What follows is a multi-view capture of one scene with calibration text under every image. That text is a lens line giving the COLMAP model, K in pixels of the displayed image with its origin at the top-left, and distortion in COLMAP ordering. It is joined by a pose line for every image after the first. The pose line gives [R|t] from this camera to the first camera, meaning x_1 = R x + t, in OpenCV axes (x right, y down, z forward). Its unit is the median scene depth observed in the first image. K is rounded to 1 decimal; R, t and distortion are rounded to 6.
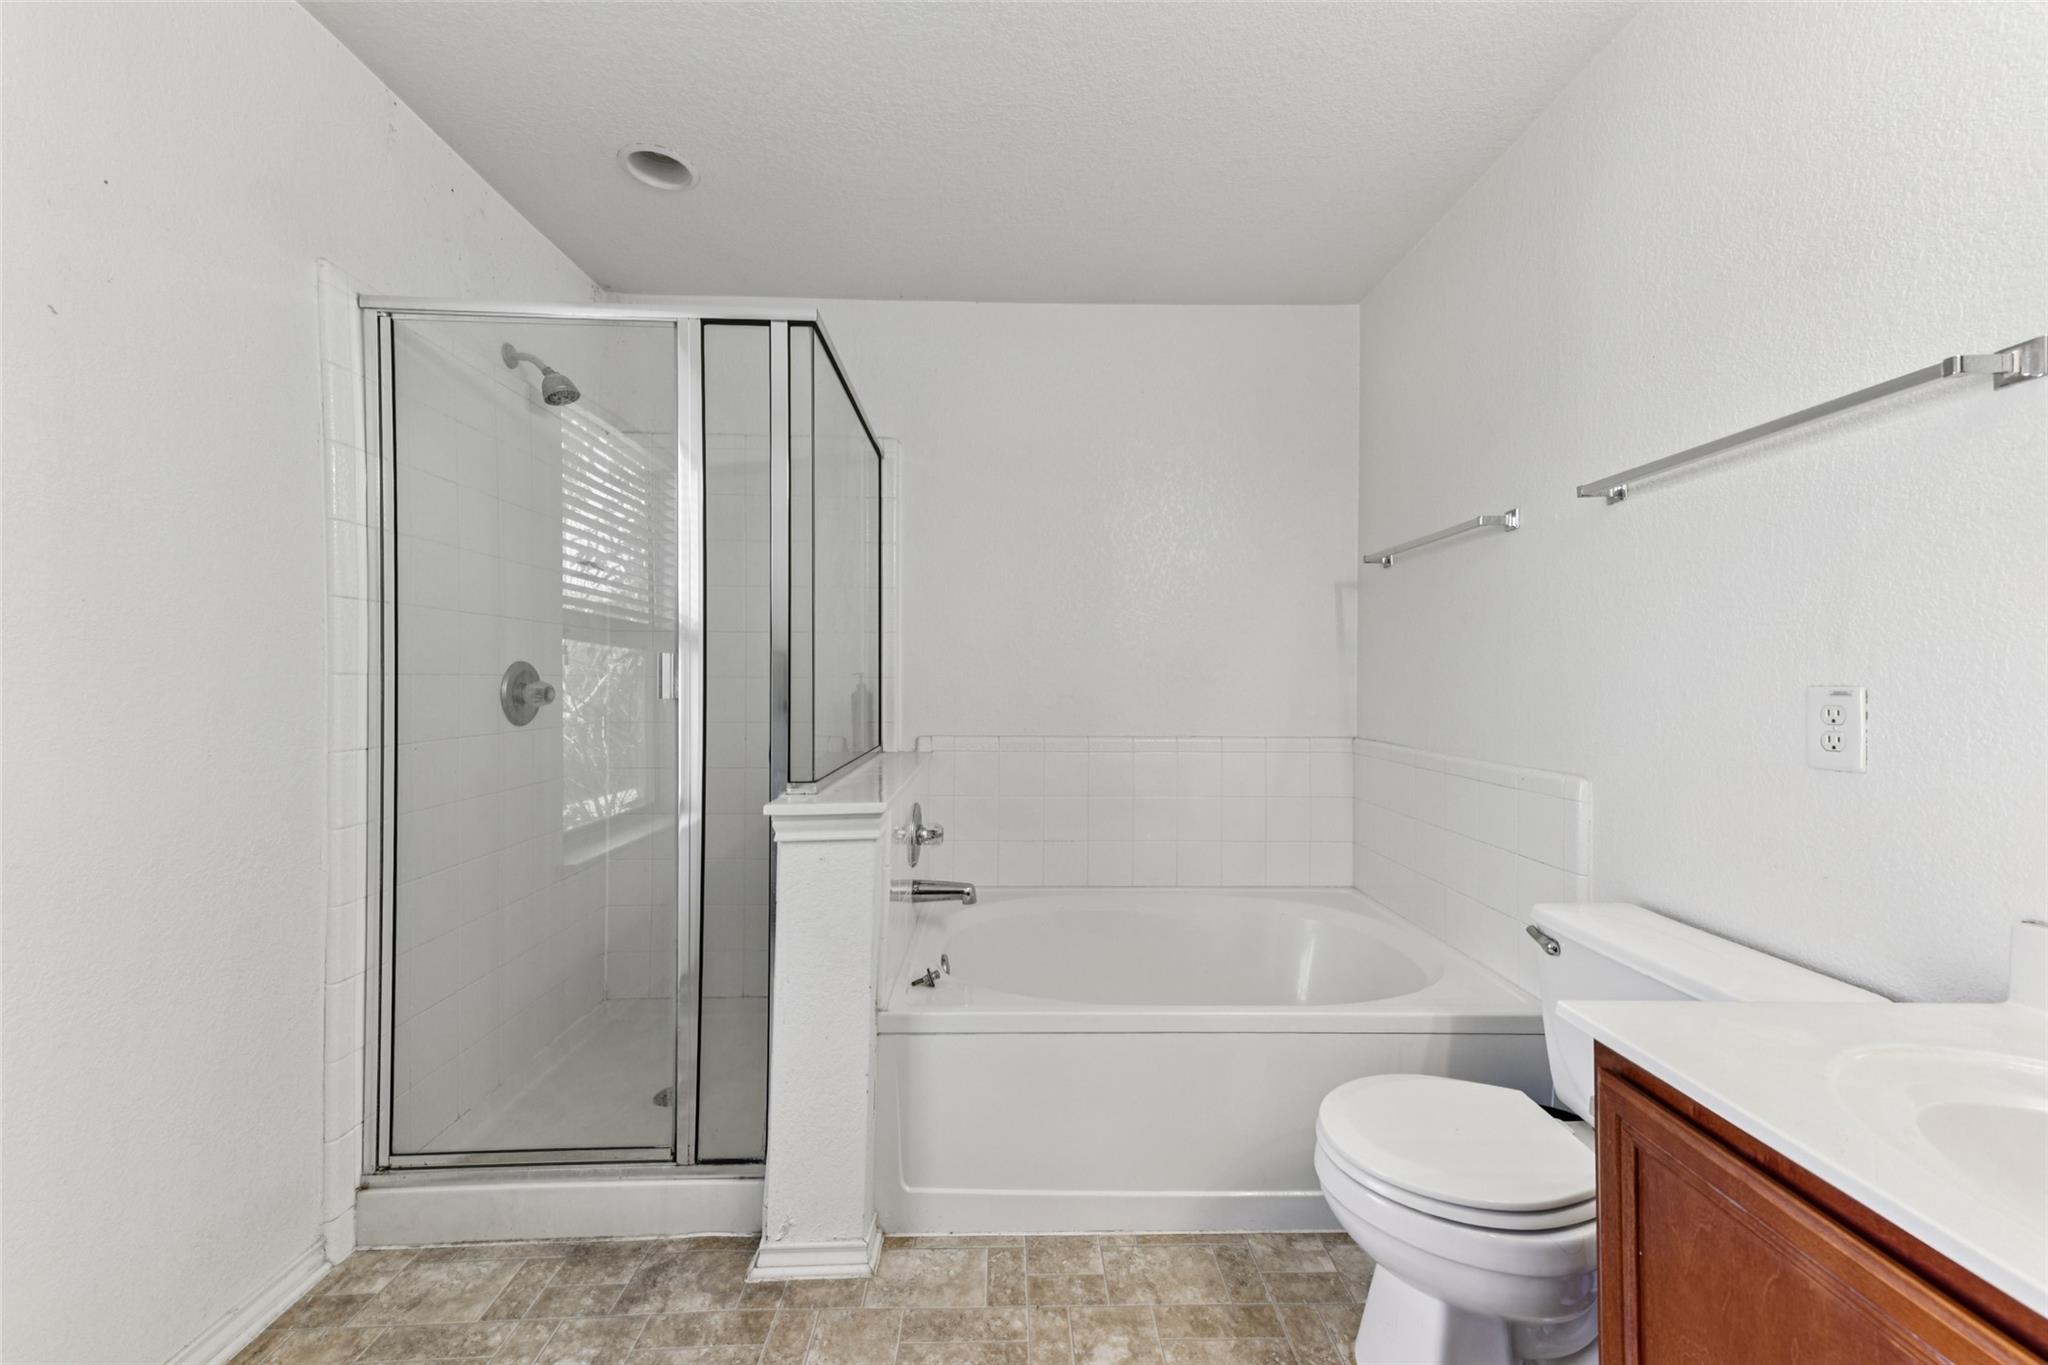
lens RADIAL K [[797.6, 0, 1032.5], [0, 797.6, 684.5], [0, 0, 1]] dist [0.028772, 0.000214]
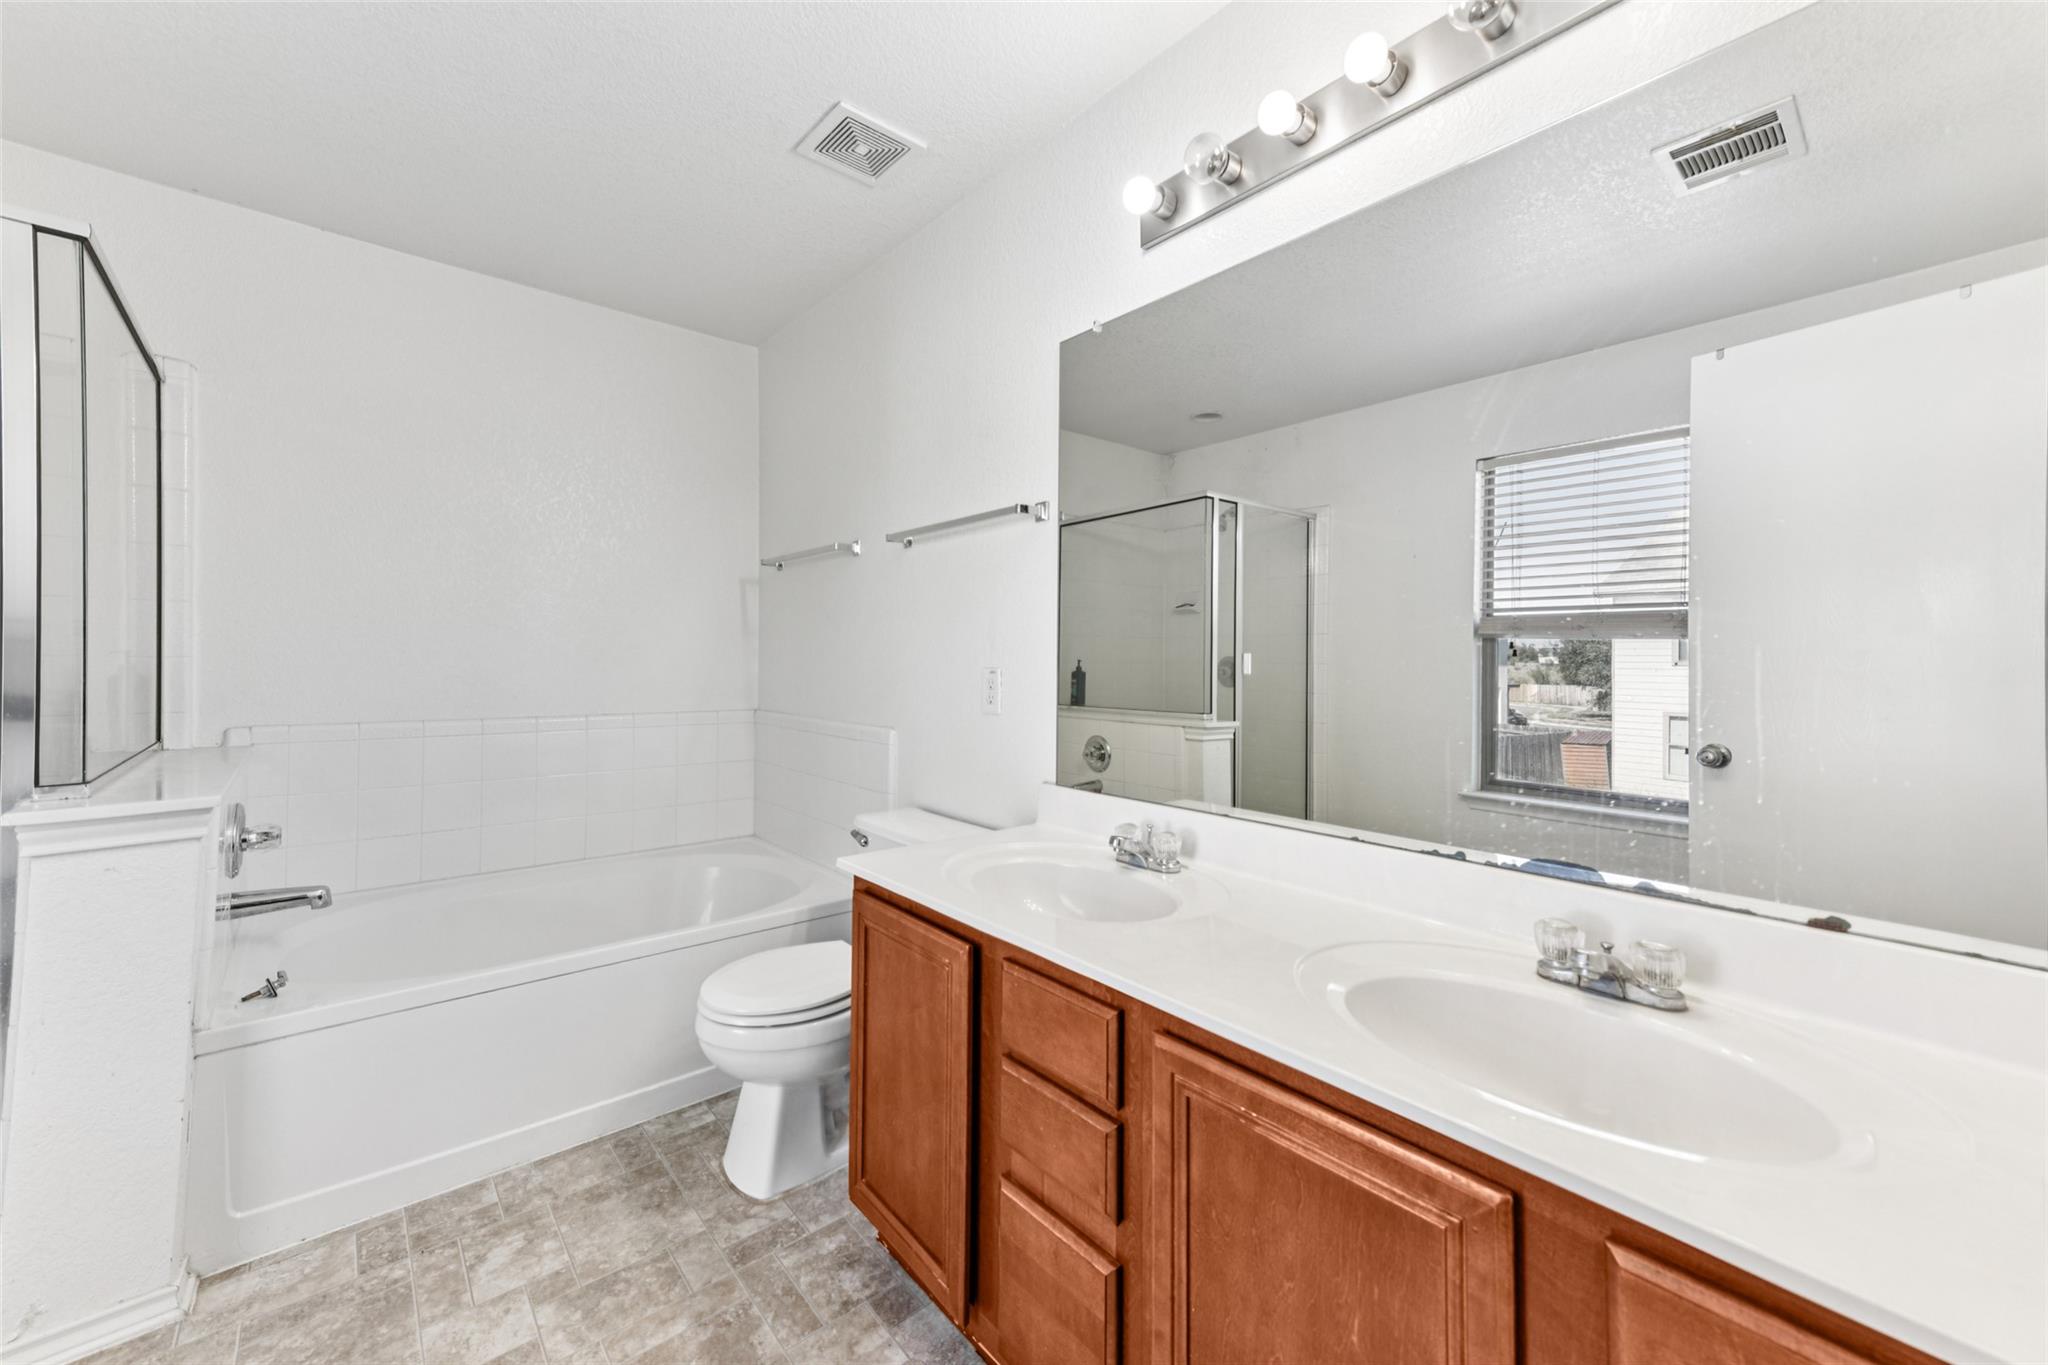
lens RADIAL K [[799.3, 0, 1026.7], [0, 799.3, 660.8], [0, 0, 1]] dist [0.027112, -0.000033]
pose [[0.781700, 0.003544, 0.623645, -0.044563], [-0.002063, 0.999993, -0.003096, -0.006313], [-0.623652, 0.001133, 0.781701, -0.307450]]
